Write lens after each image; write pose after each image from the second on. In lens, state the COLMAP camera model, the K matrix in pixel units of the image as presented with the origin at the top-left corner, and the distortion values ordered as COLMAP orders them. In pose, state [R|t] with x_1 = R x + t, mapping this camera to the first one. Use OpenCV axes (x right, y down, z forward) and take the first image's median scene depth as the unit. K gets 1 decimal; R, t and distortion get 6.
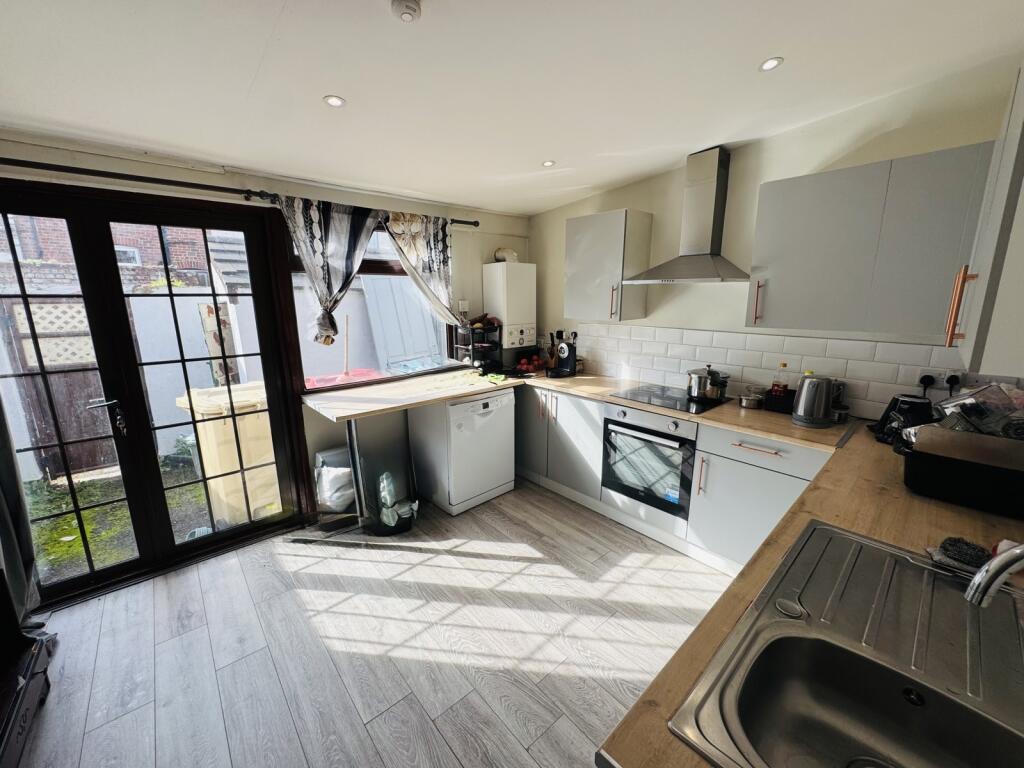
lens RADIAL K [[412.6, 0, 514.0], [0, 412.6, 382.5], [0, 0, 1]] dist [0.001165, -0.000173]
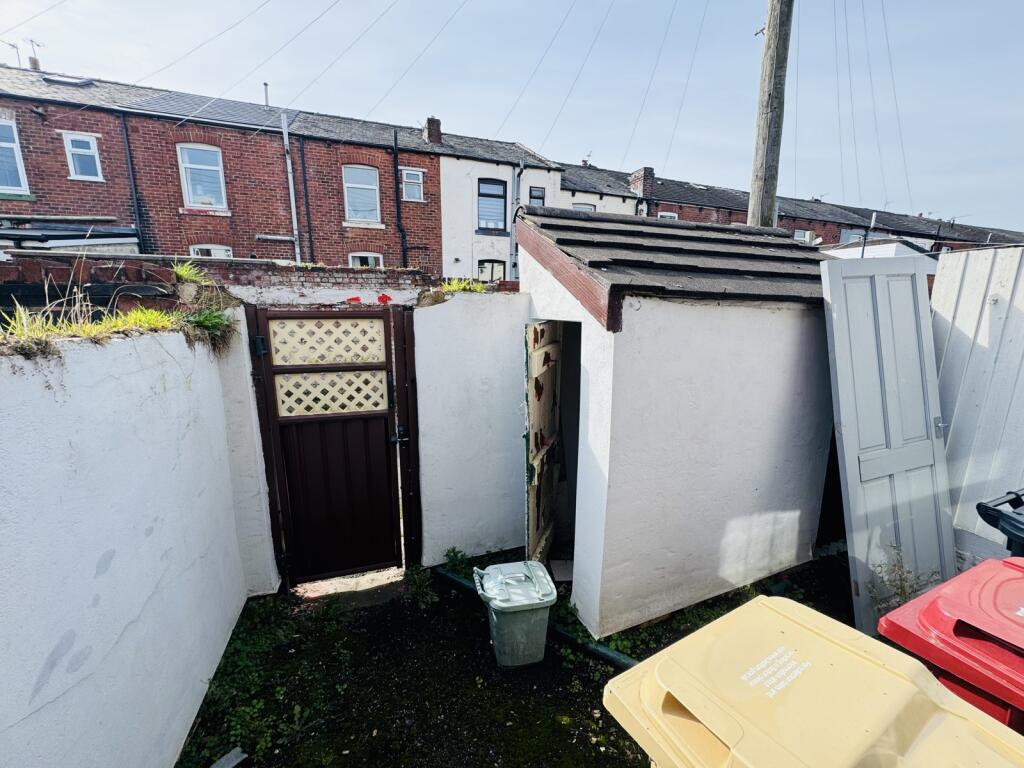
lens RADIAL K [[412.6, 0, 515.5], [0, 412.6, 383.3], [0, 0, 1]] dist [0.001165, -0.000173]
pose [[0.919358, 0.097039, -0.381268, -0.279343], [-0.100990, 0.994840, 0.009685, -0.066015], [0.380240, 0.029600, 0.924414, 0.271130]]
